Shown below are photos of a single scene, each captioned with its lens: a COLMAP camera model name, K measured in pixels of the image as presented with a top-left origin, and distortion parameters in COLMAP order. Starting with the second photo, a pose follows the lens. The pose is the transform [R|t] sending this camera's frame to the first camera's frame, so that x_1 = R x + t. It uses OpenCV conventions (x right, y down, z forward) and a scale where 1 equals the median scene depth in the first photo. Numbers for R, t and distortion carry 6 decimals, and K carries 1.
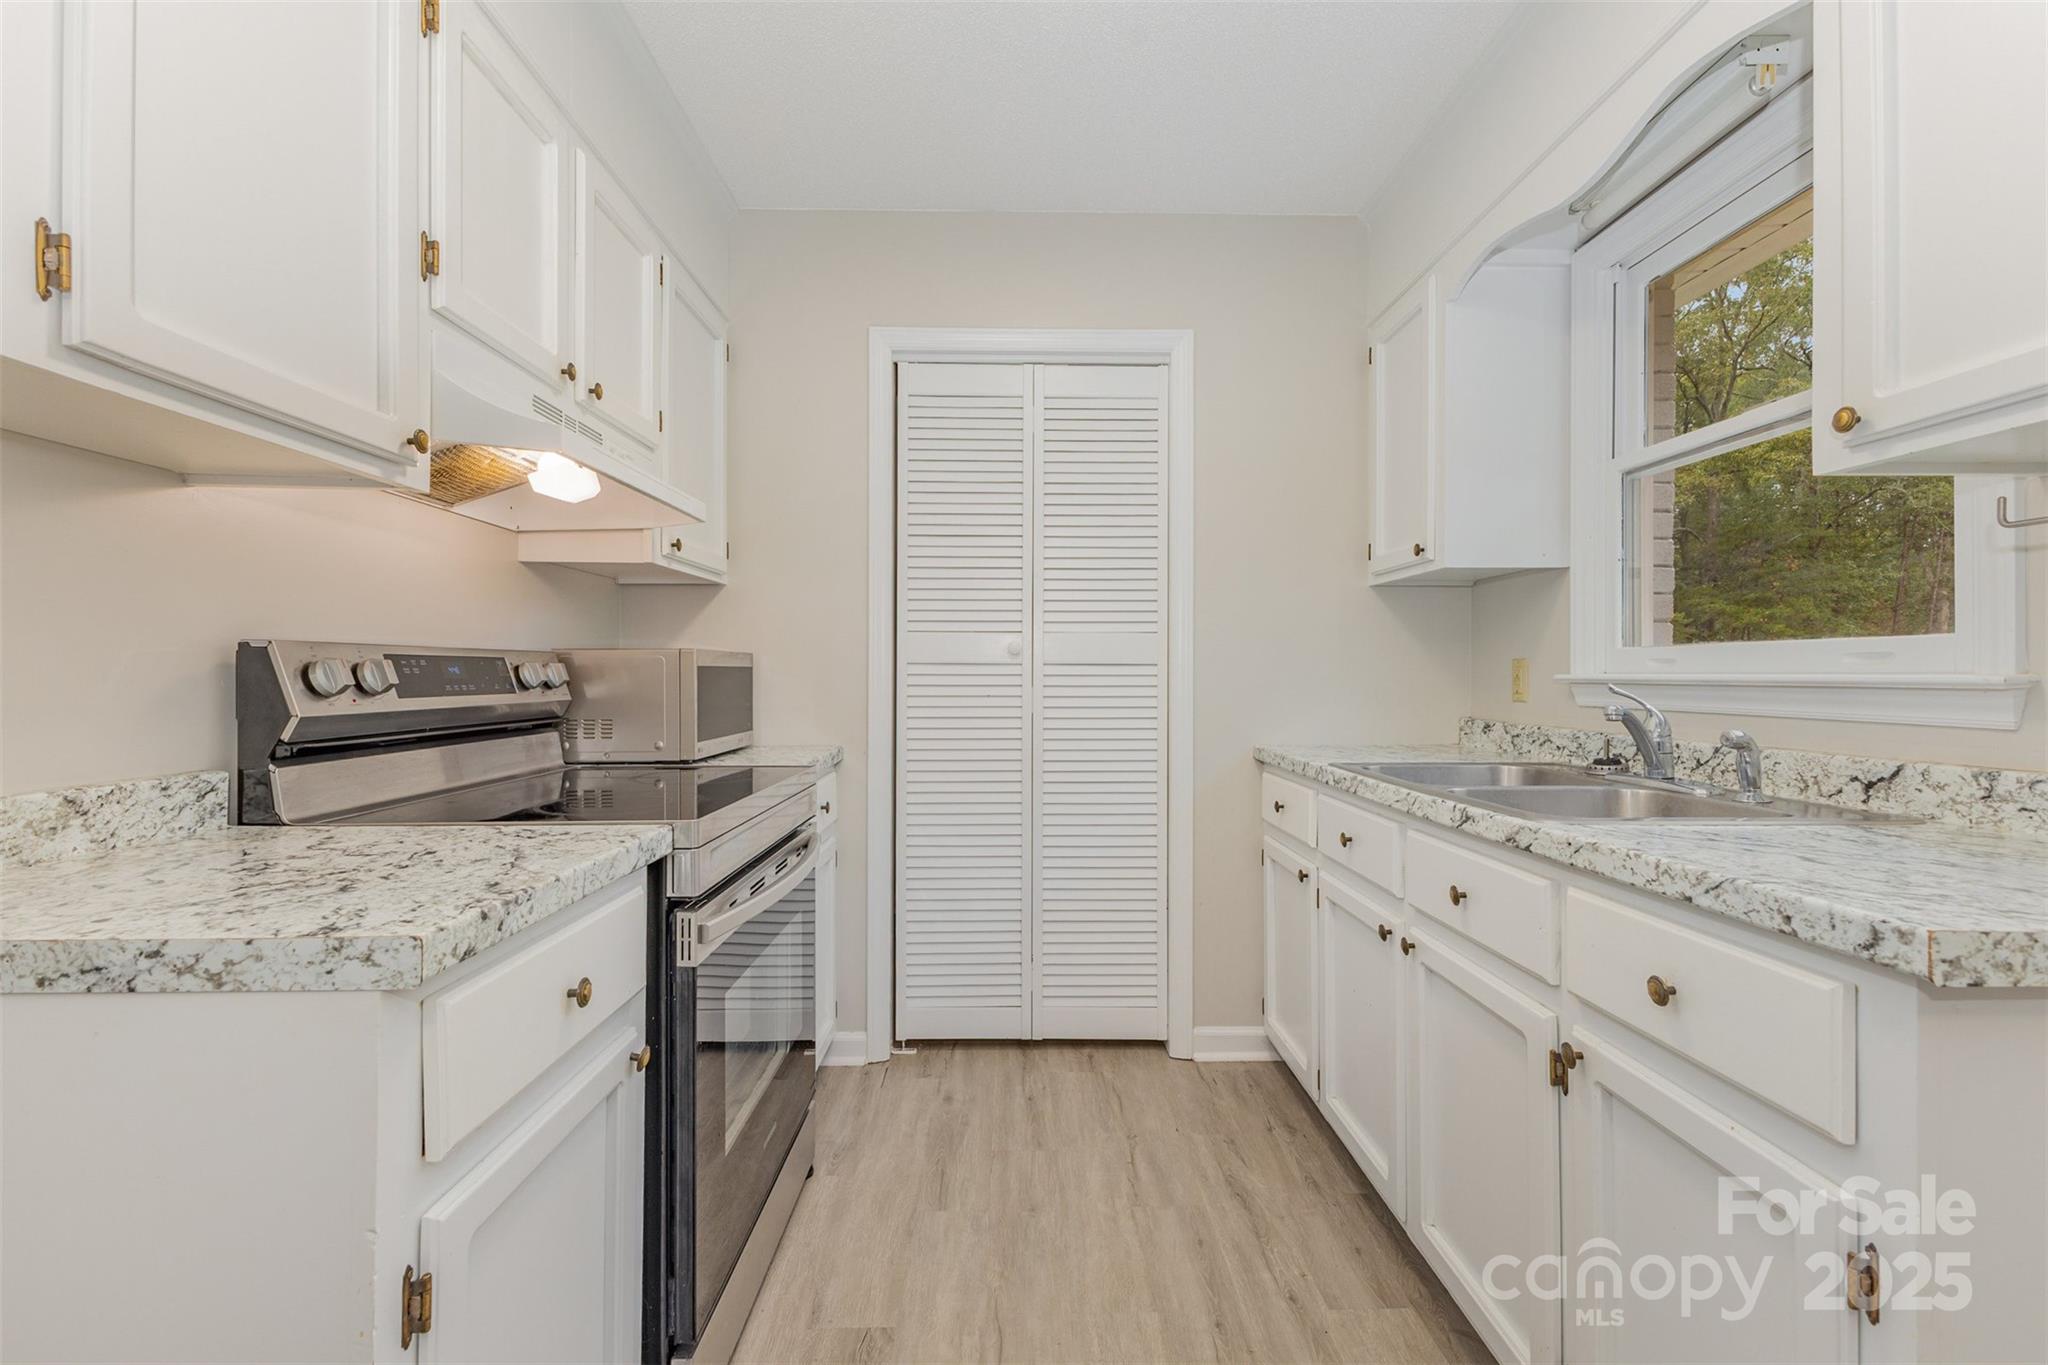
lens RADIAL K [[881.1, 0, 1021.5], [0, 881.1, 674.1], [0, 0, 1]] dist [0.011796, -0.002262]
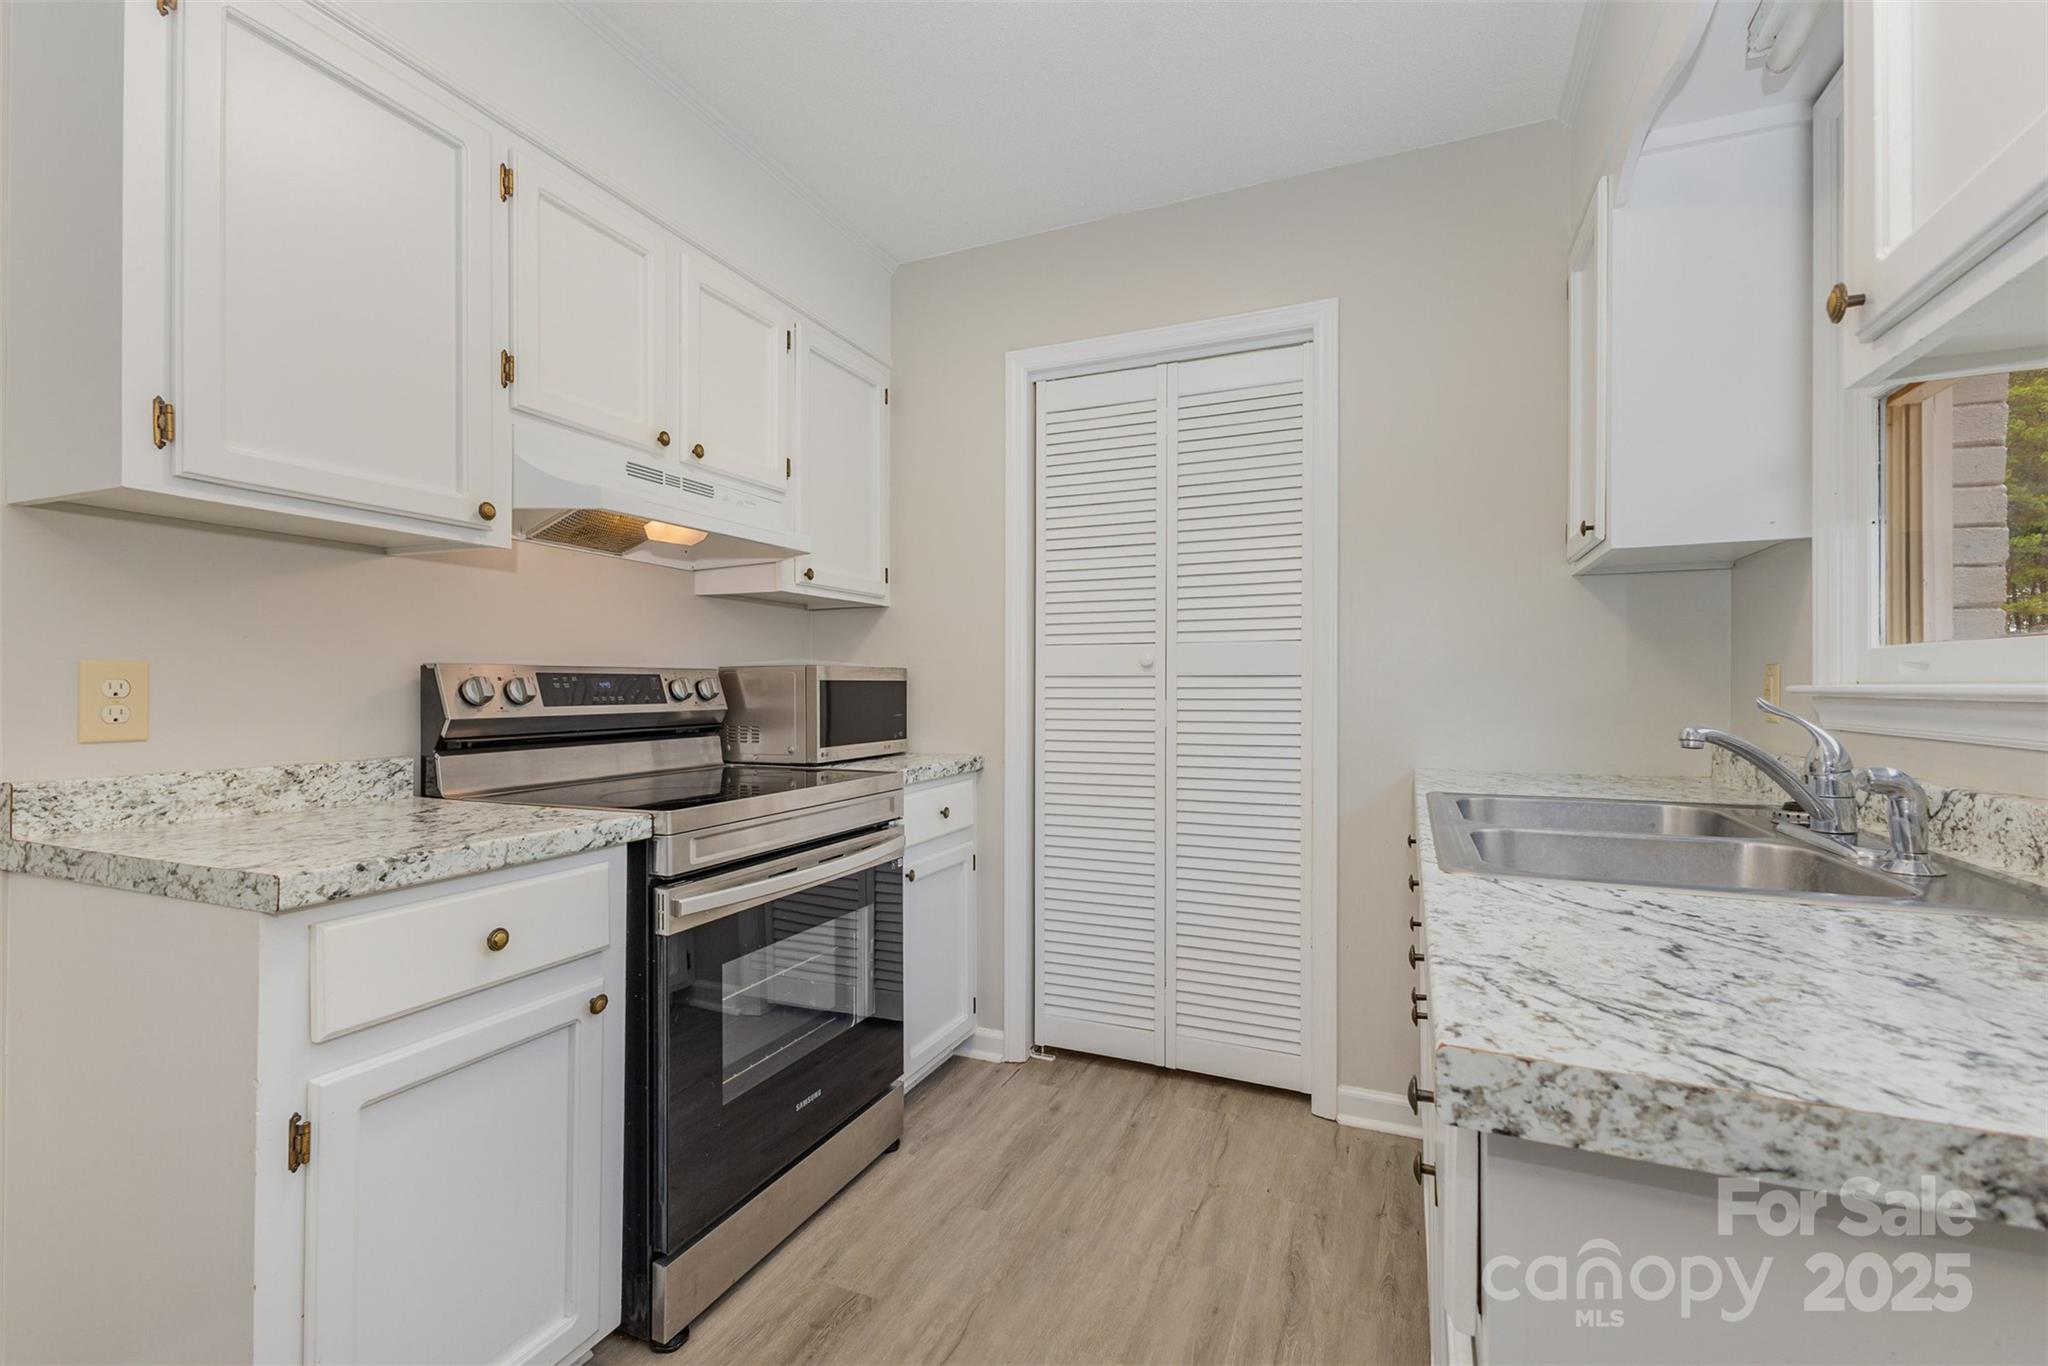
lens RADIAL K [[881.1, 0, 1008.5], [0, 881.1, 688.2], [0, 0, 1]] dist [0.011796, -0.002262]
pose [[0.910859, -0.002023, -0.412712, 0.357619], [0.002397, 0.999997, 0.000388, 0.001017], [0.412710, -0.001343, 0.910862, 0.076973]]
